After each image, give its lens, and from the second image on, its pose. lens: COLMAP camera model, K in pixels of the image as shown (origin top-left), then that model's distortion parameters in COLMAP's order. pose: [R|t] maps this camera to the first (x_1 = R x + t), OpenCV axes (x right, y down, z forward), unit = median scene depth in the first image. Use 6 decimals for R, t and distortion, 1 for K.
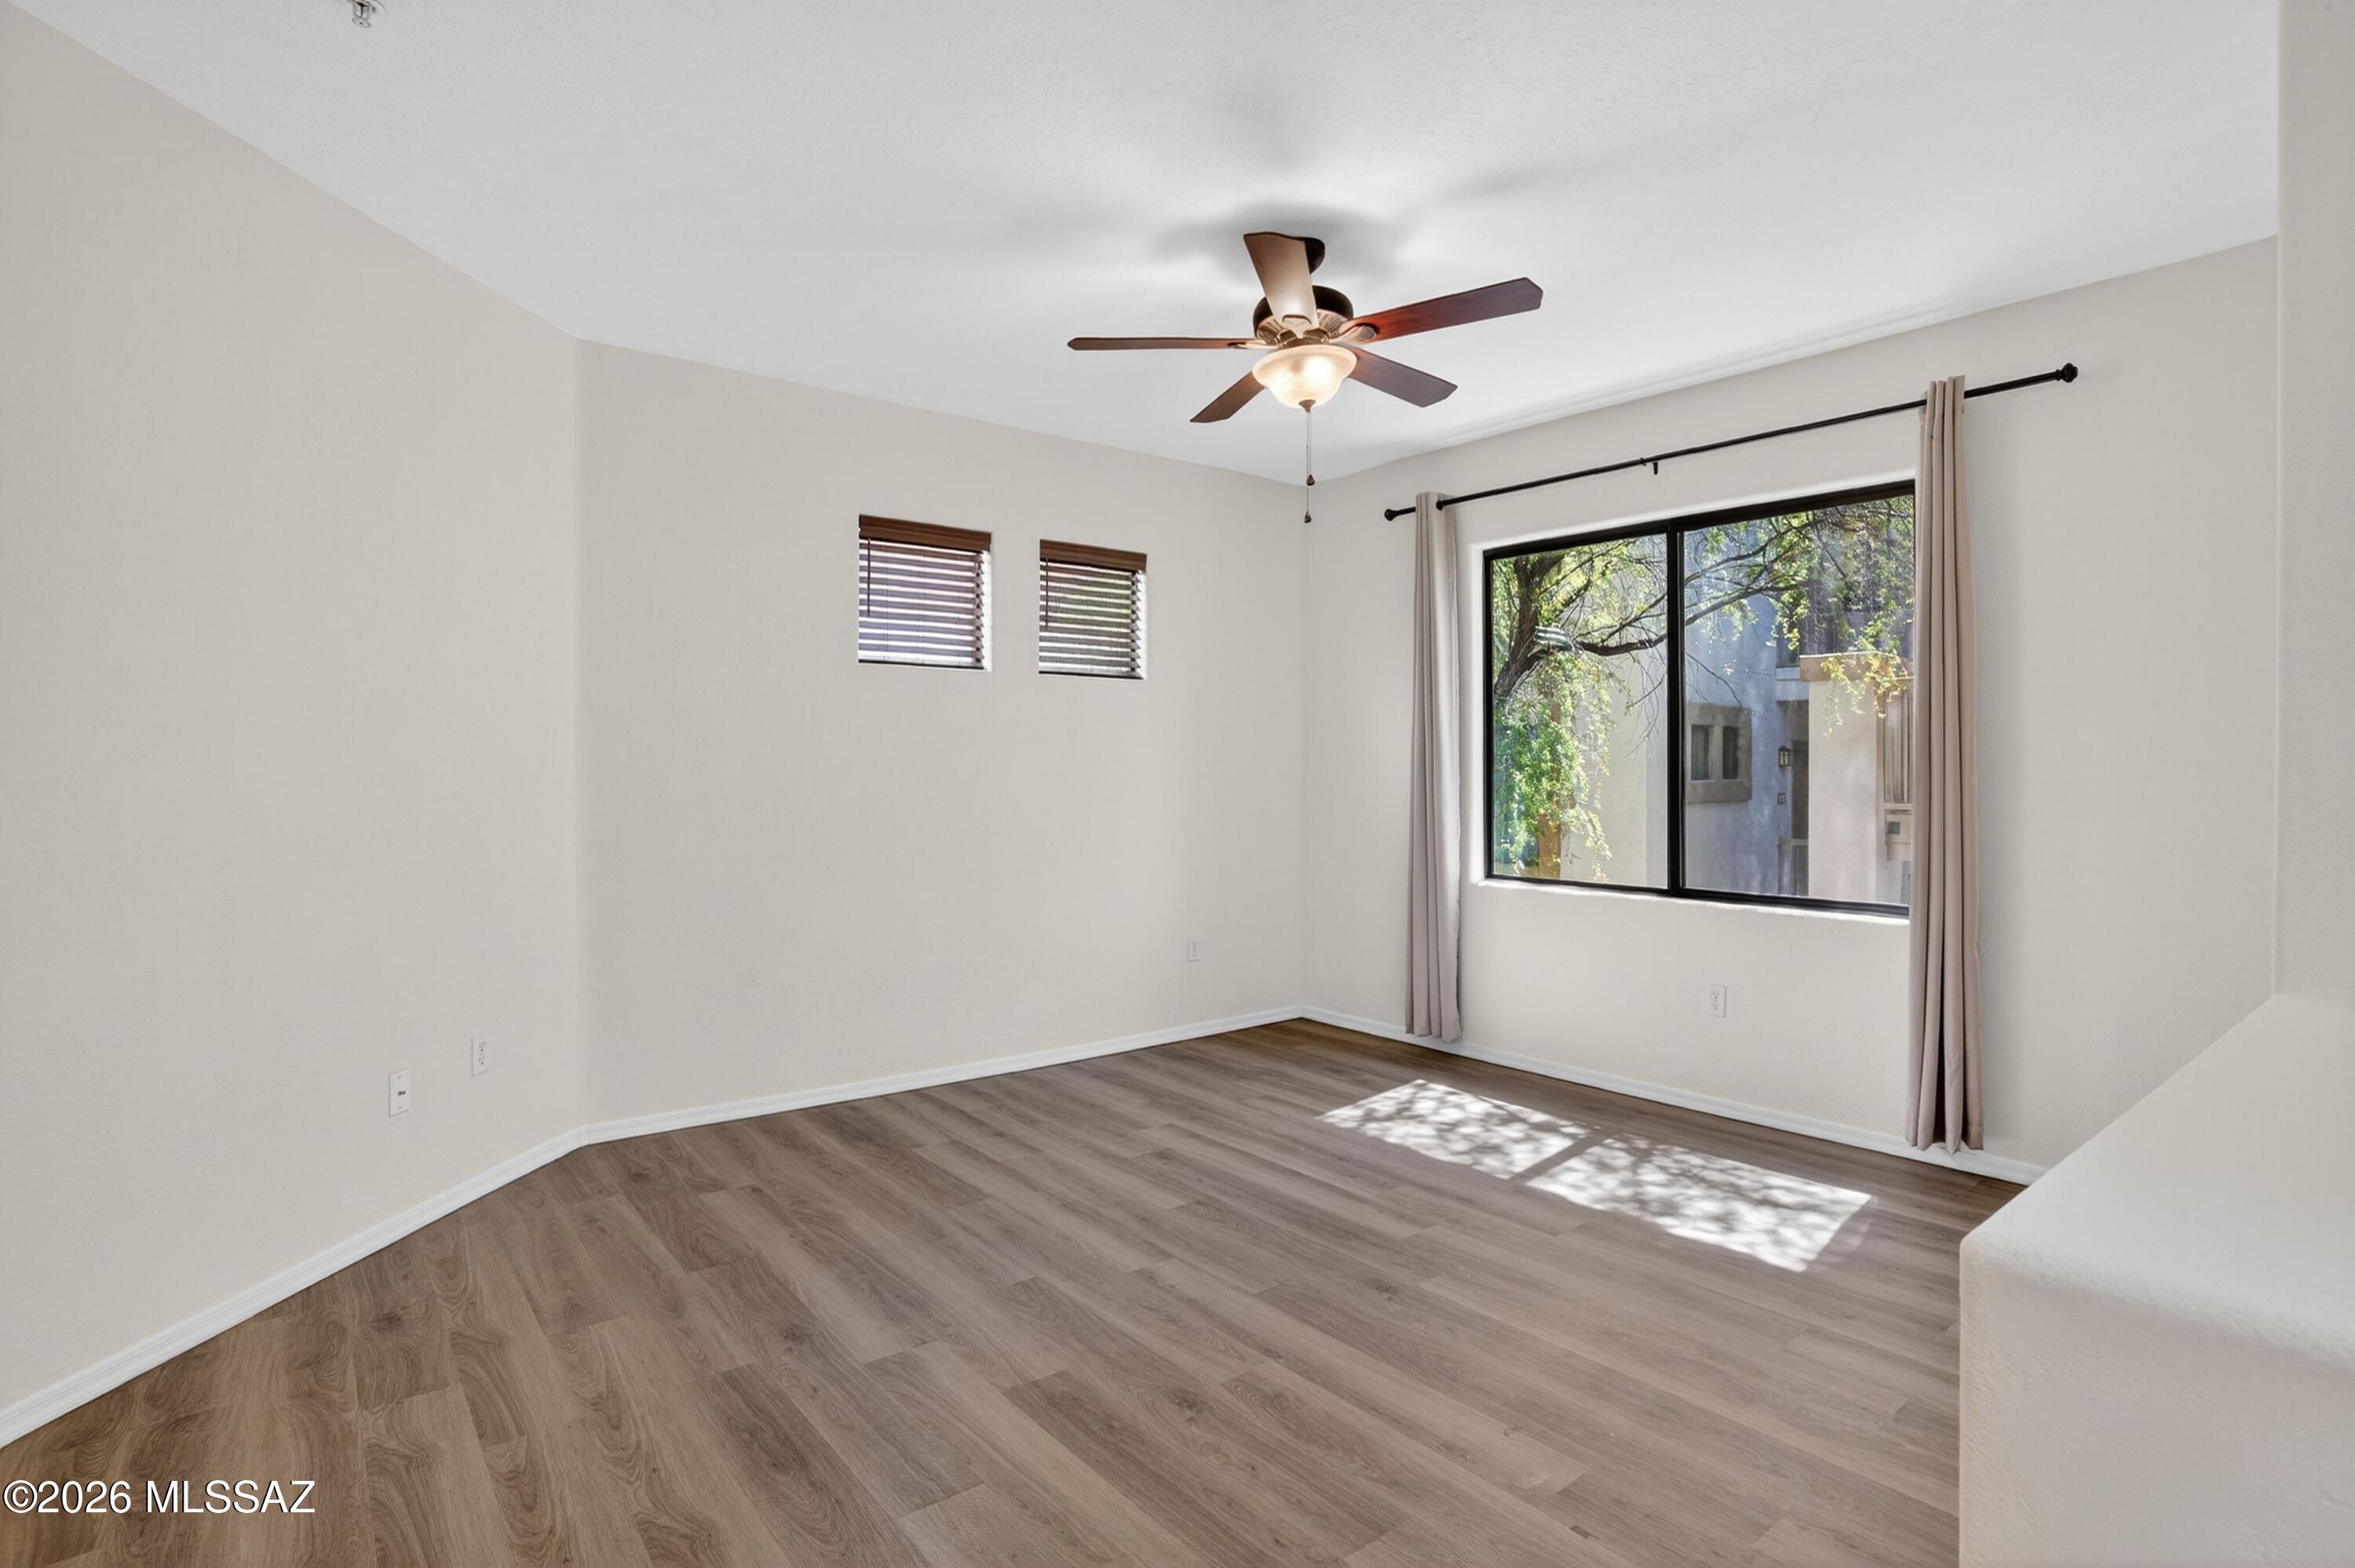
lens RADIAL K [[1165.4, 0, 1177.2], [0, 1165.4, 772.7], [0, 0, 1]] dist [-0.071178, 0.032784]
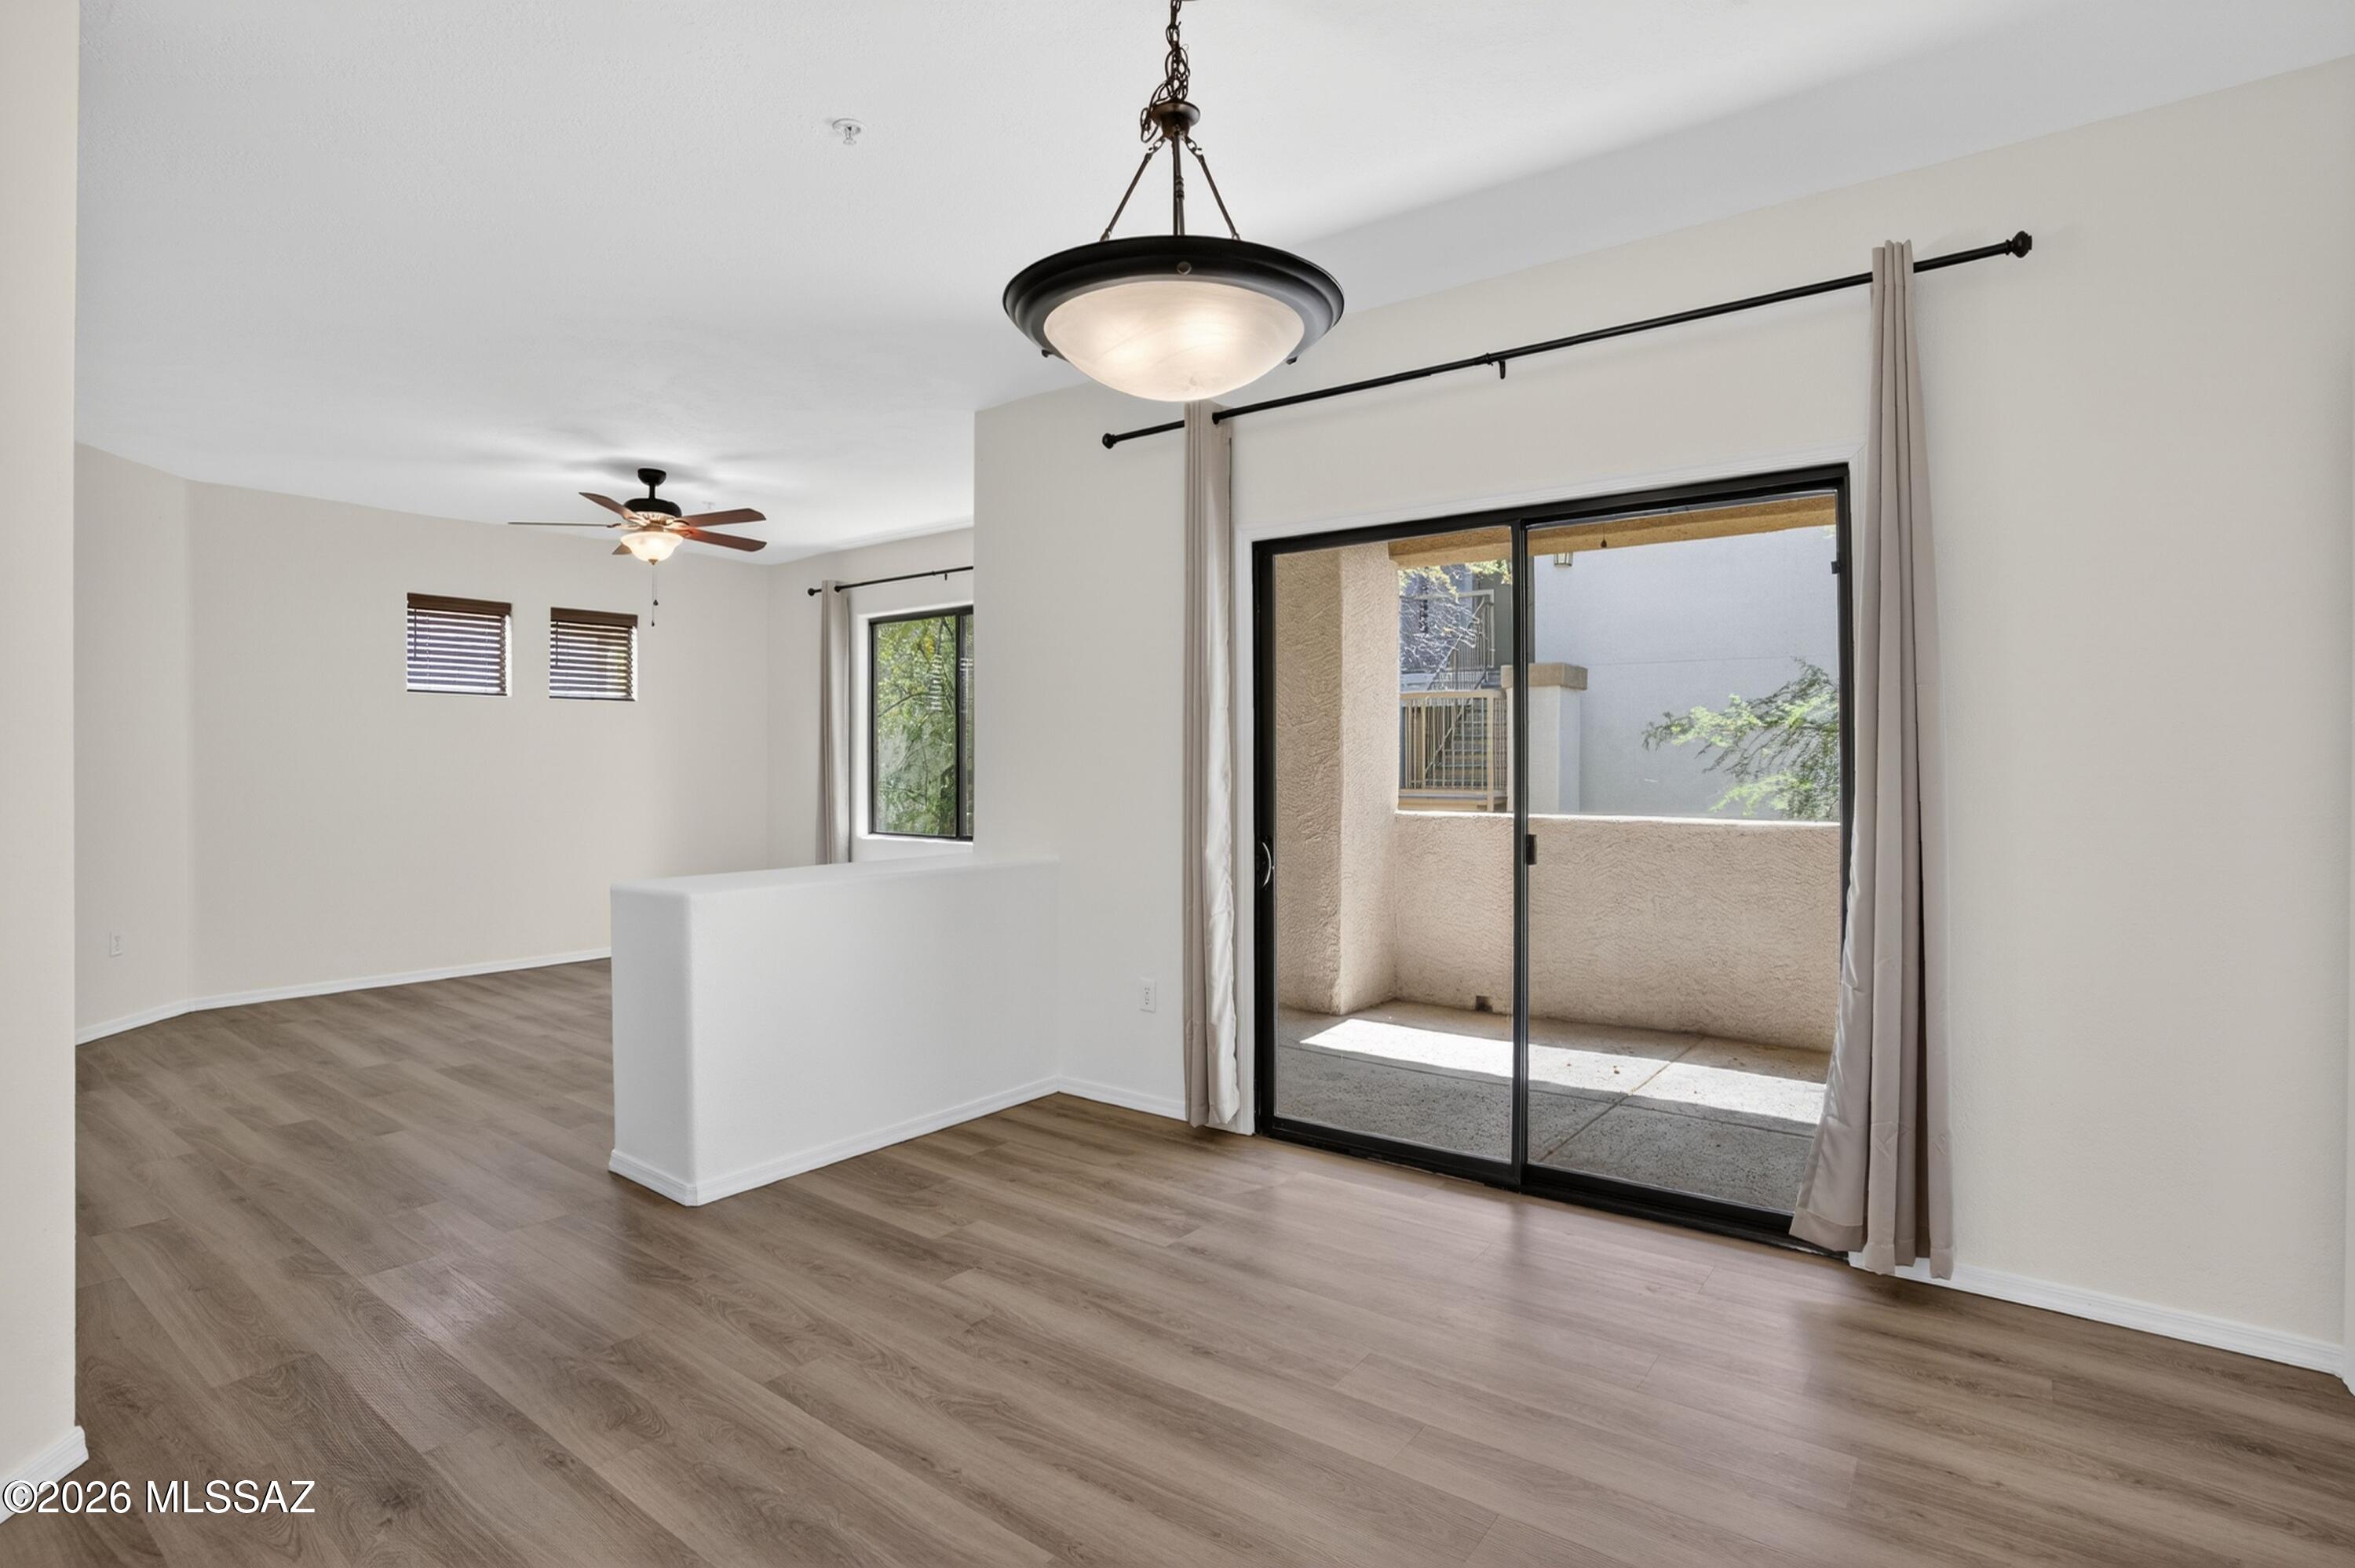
lens RADIAL K [[1181.8, 0, 1141.7], [0, 1181.8, 762.7], [0, 0, 1]] dist [-0.016047, 0.016278]
pose [[0.978343, -0.001294, 0.206985, 0.333005], [0.001454, 0.999999, -0.000617, -0.001295], [-0.206984, 0.000904, 0.978344, -0.674987]]
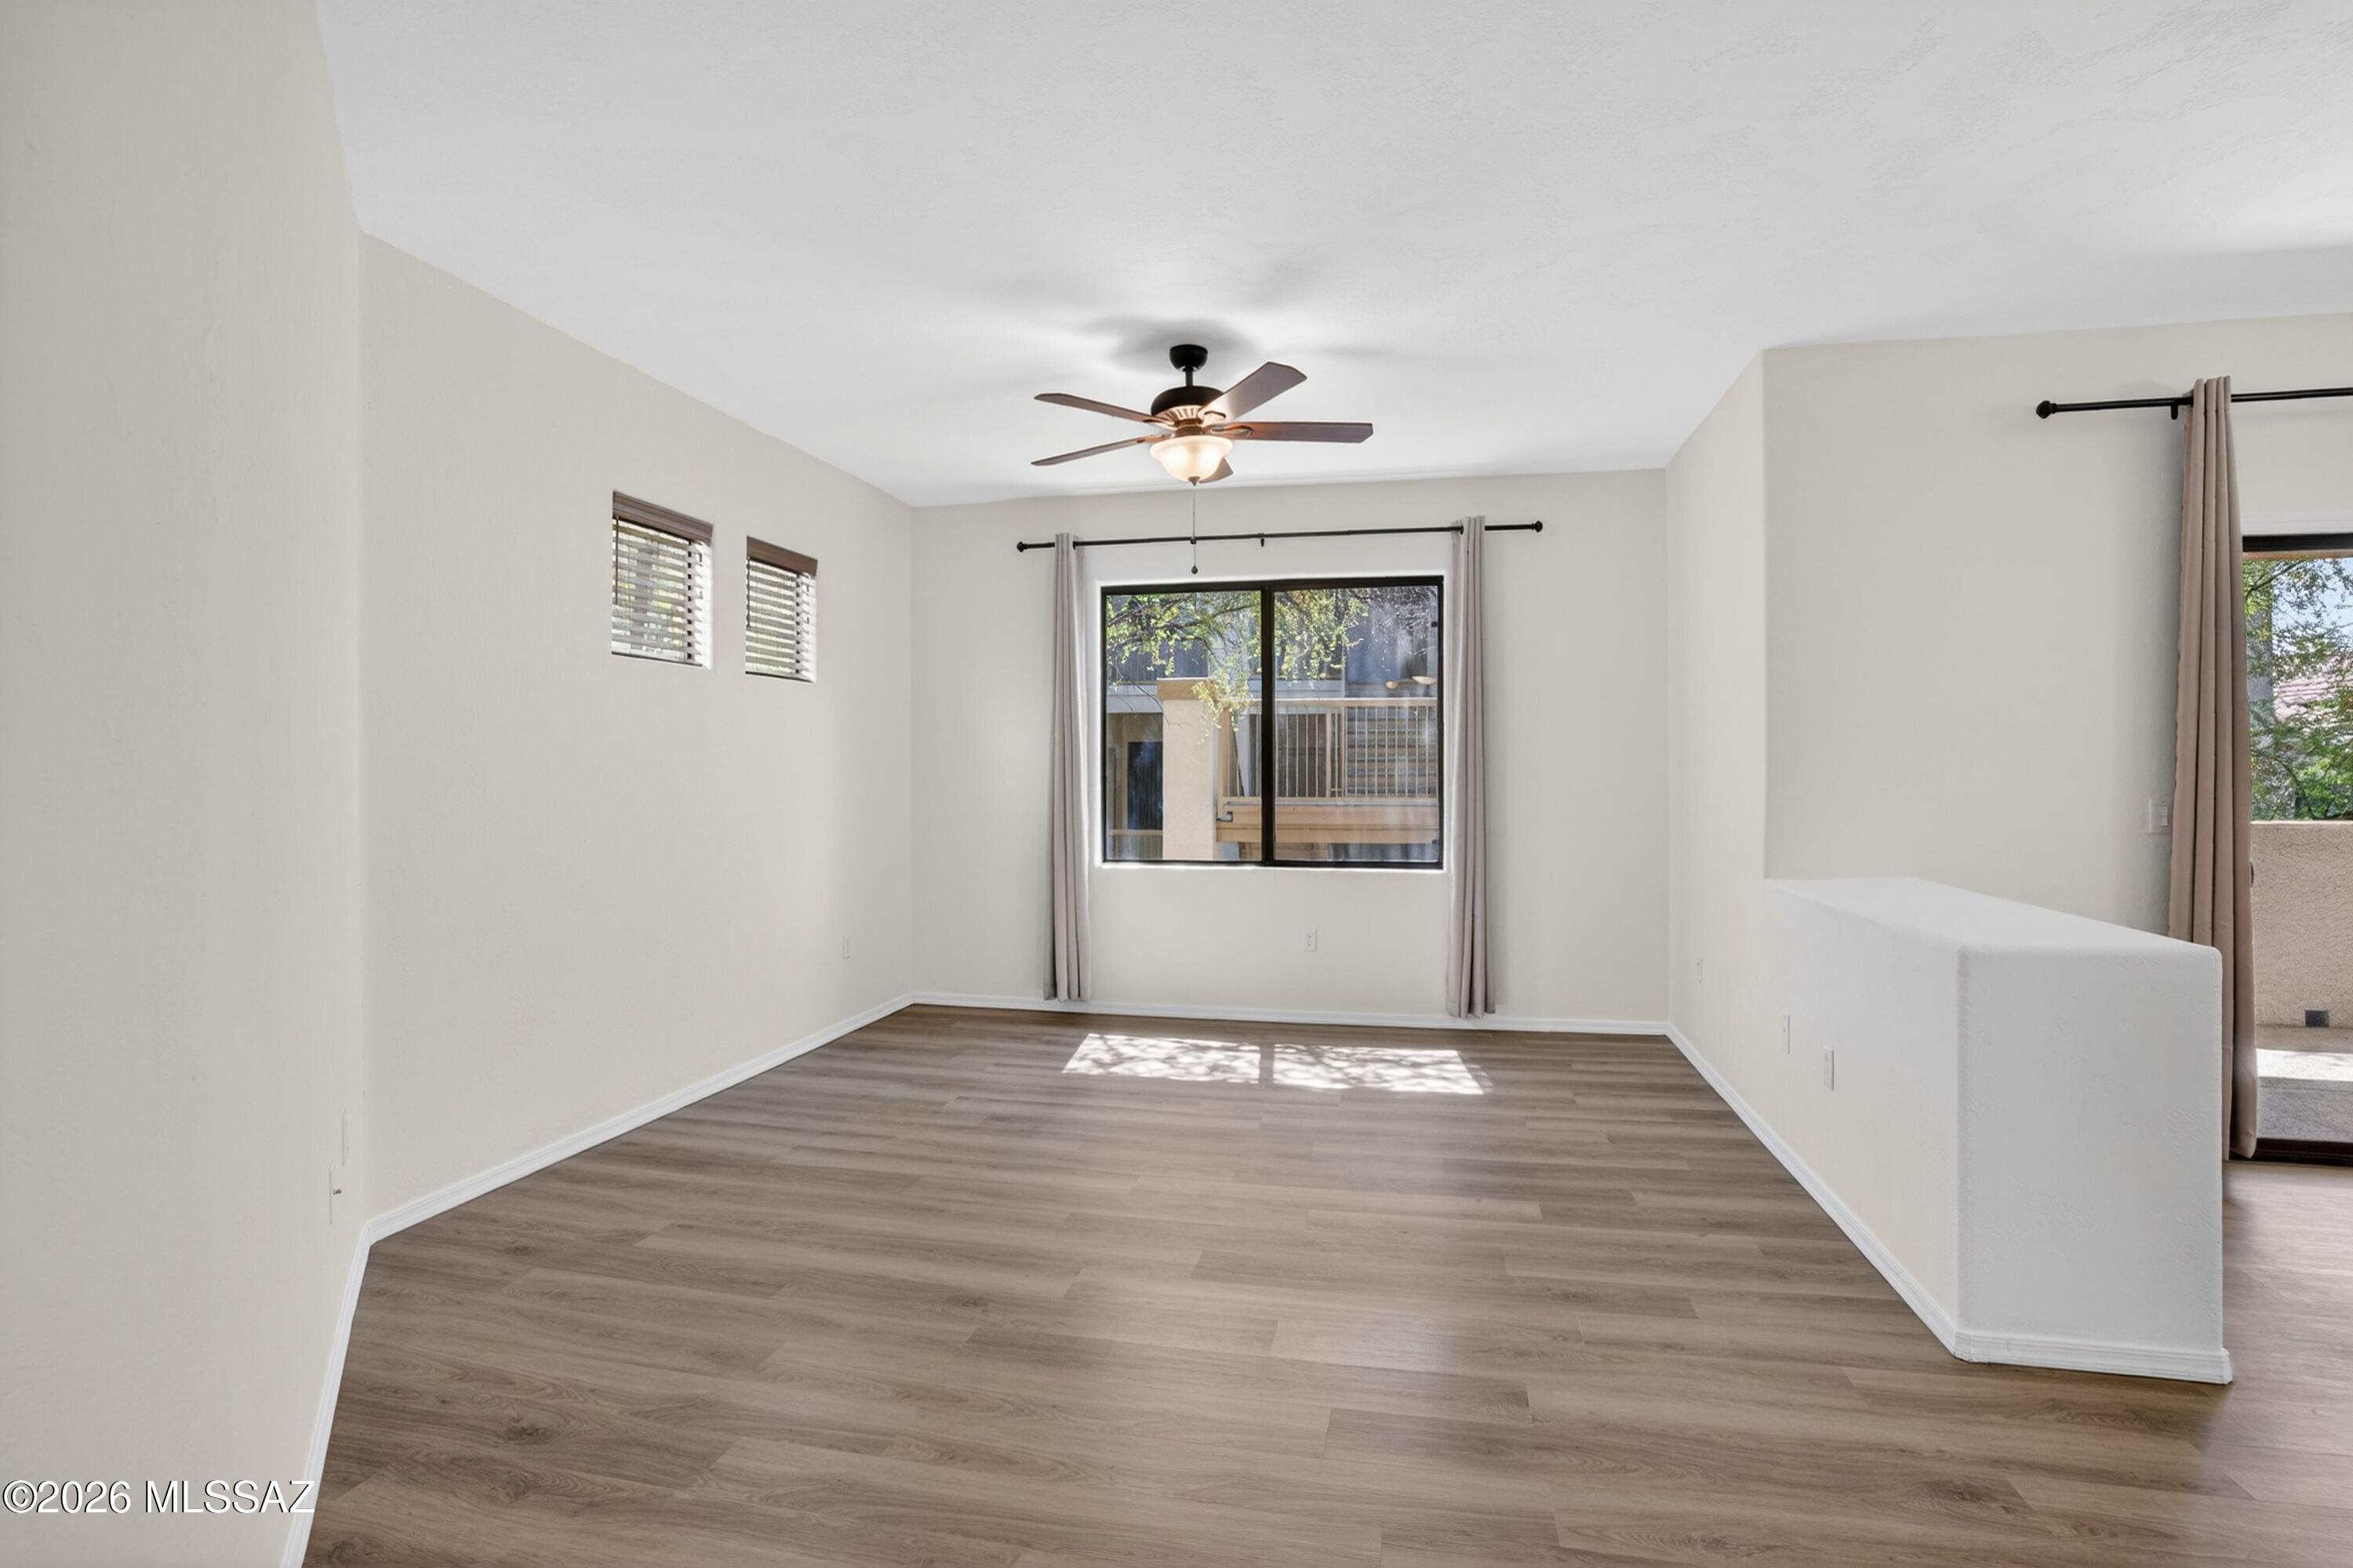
lens RADIAL K [[1164.7, 0, 1176.2], [0, 1164.7, 772.7], [0, 0, 1]] dist [-0.071178, 0.032784]
pose [[0.774388, -0.003565, 0.632701, -0.488621], [0.004209, 0.999991, 0.000484, -0.000885], [-0.632697, 0.002288, 0.774396, 0.026875]]
